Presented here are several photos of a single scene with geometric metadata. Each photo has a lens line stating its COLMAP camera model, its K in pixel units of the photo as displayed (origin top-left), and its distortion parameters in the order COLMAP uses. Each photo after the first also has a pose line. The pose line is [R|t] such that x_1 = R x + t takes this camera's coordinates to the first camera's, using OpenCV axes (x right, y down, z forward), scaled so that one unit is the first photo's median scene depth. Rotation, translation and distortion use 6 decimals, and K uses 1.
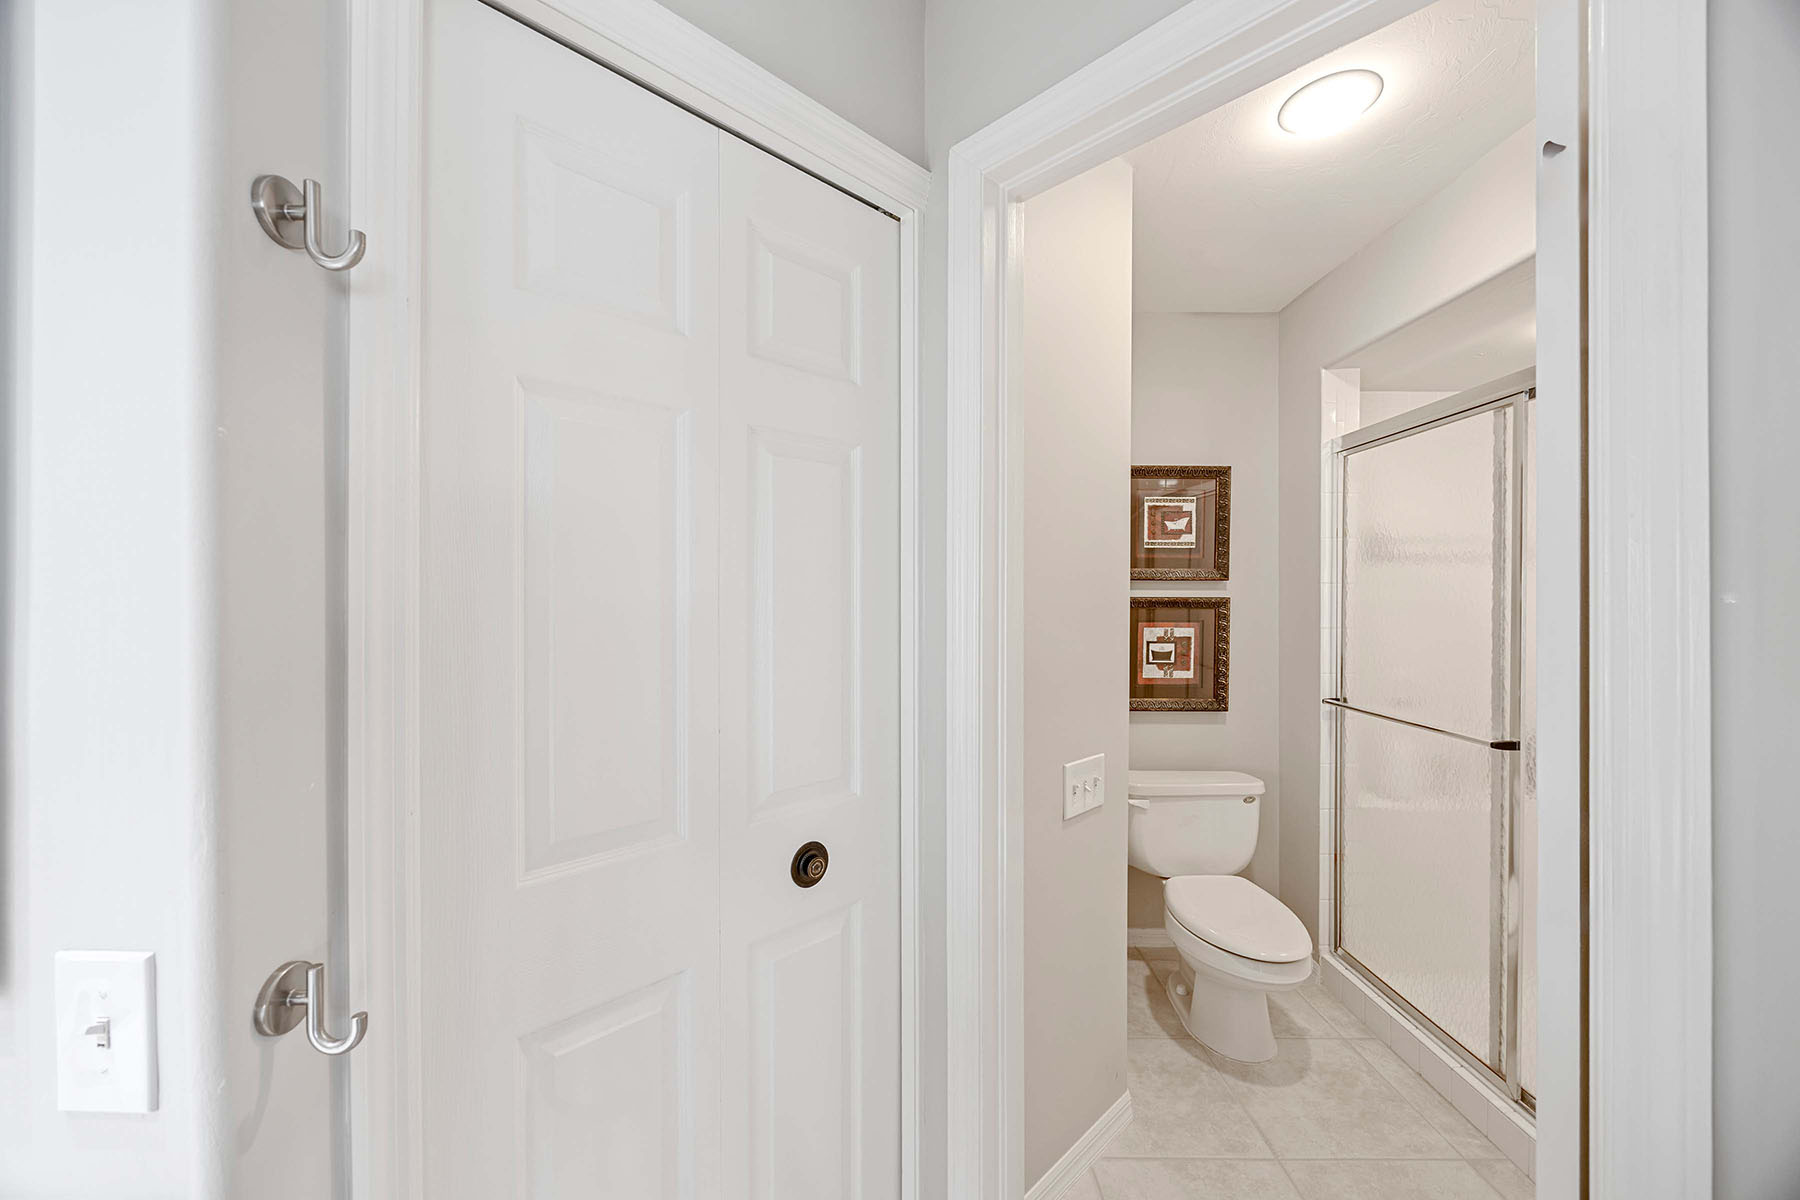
lens RADIAL K [[684.7, 0, 898.5], [0, 684.7, 595.8], [0, 0, 1]] dist [-0.003131, 0.000975]
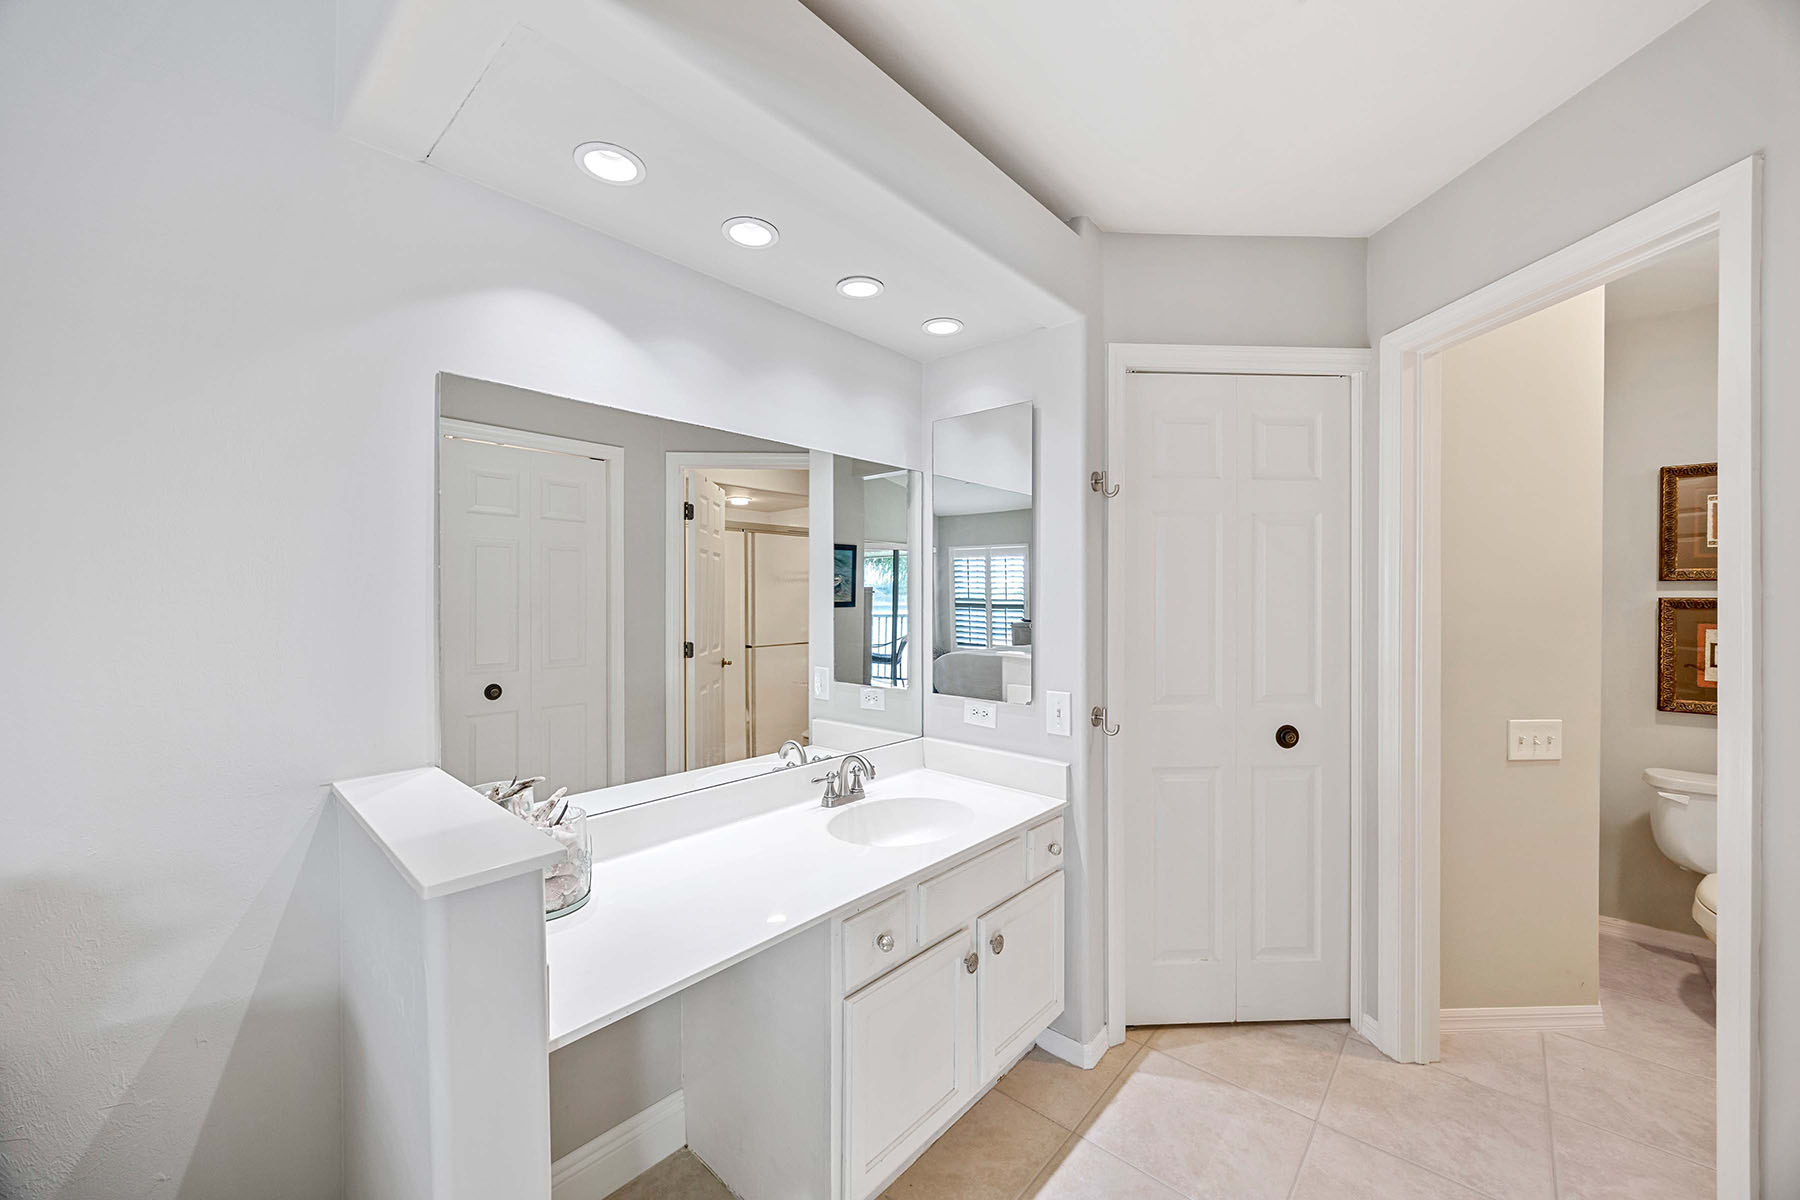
lens RADIAL K [[684.7, 0, 894.4], [0, 684.7, 595.5], [0, 0, 1]] dist [-0.003131, 0.000975]
pose [[0.754003, 0.002265, -0.656868, 0.282181], [-0.001703, 0.999997, 0.001494, -0.002591], [0.656869, -0.000008, 0.754004, -1.105306]]
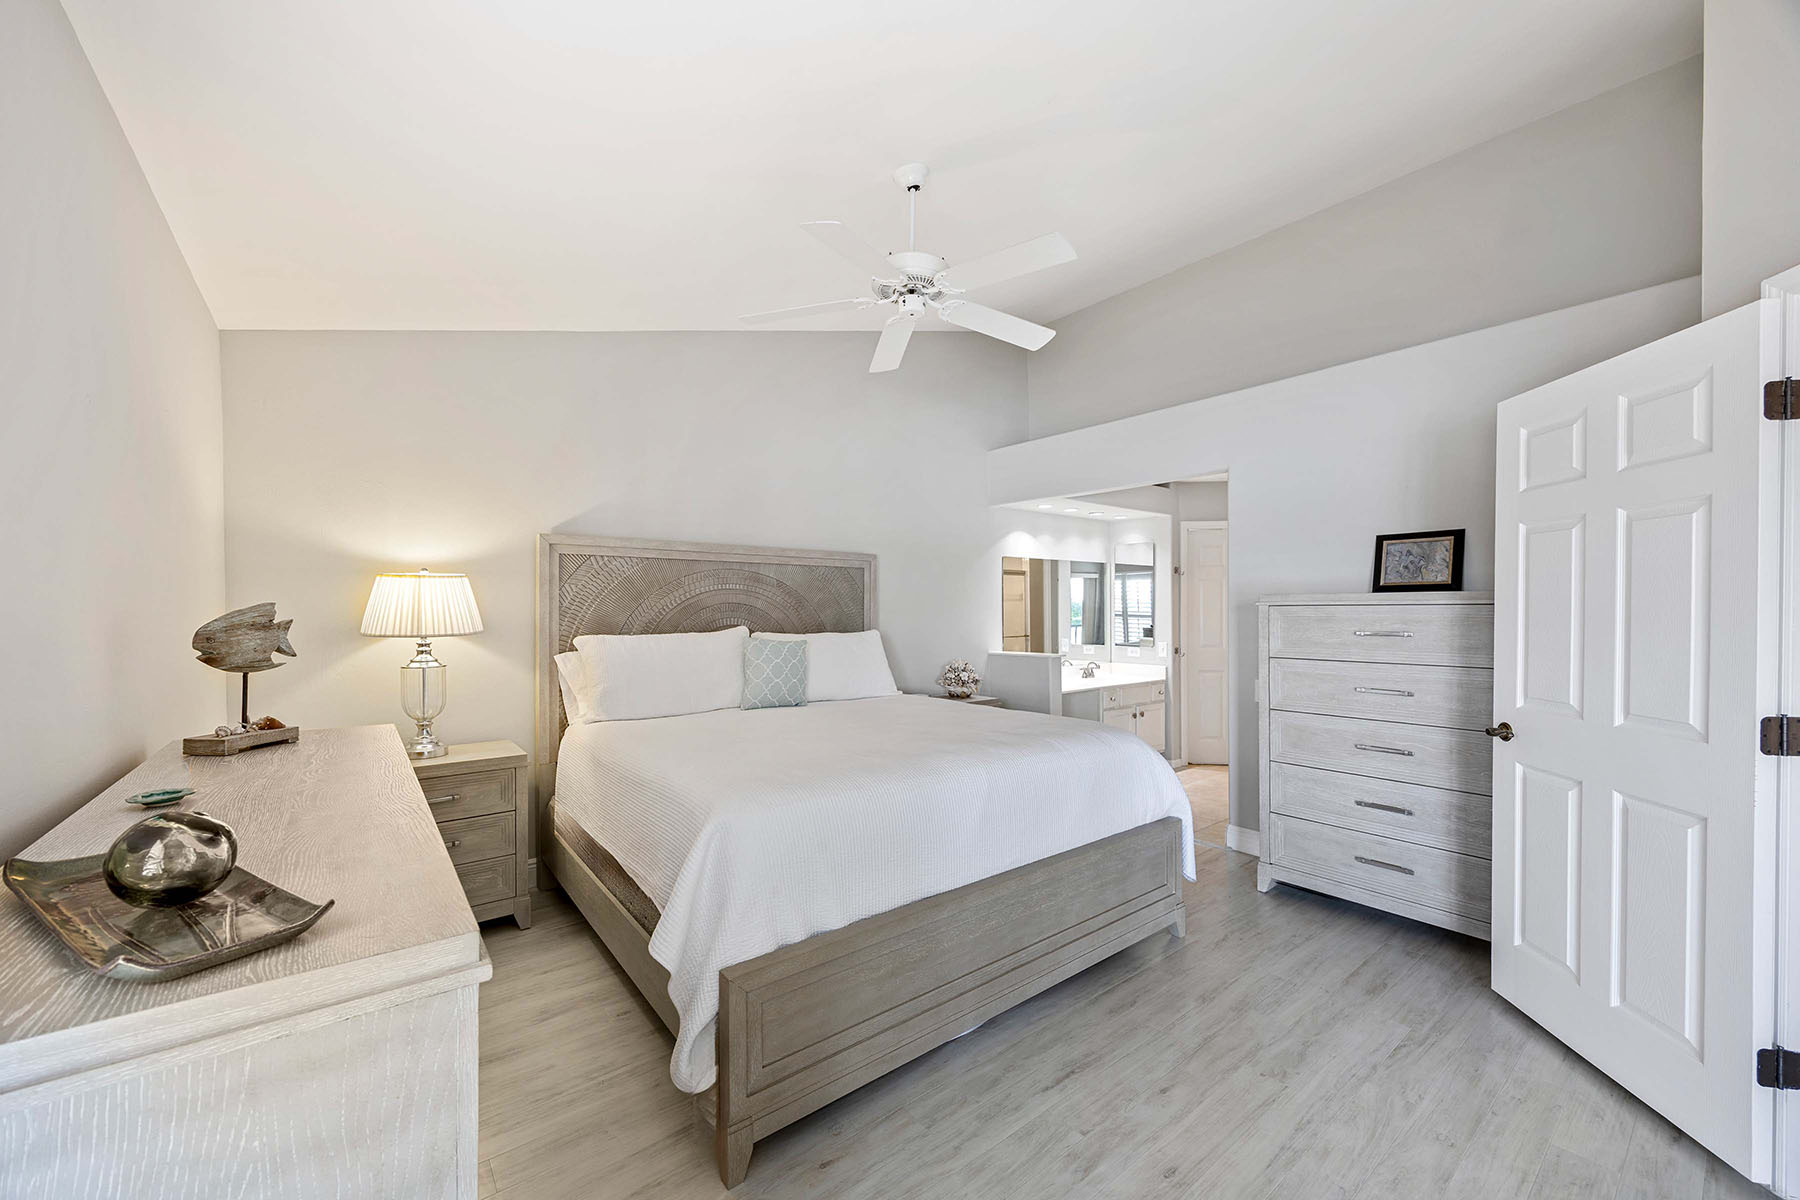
lens RADIAL K [[684.7, 0, 891.6], [0, 684.7, 605.9], [0, 0, 1]] dist [-0.003131, 0.000975]
pose [[0.628249, -0.000997, -0.778011, 2.104110], [0.000446, 0.999999, -0.000921, -0.020241], [0.778012, 0.000231, 0.628250, -4.213017]]
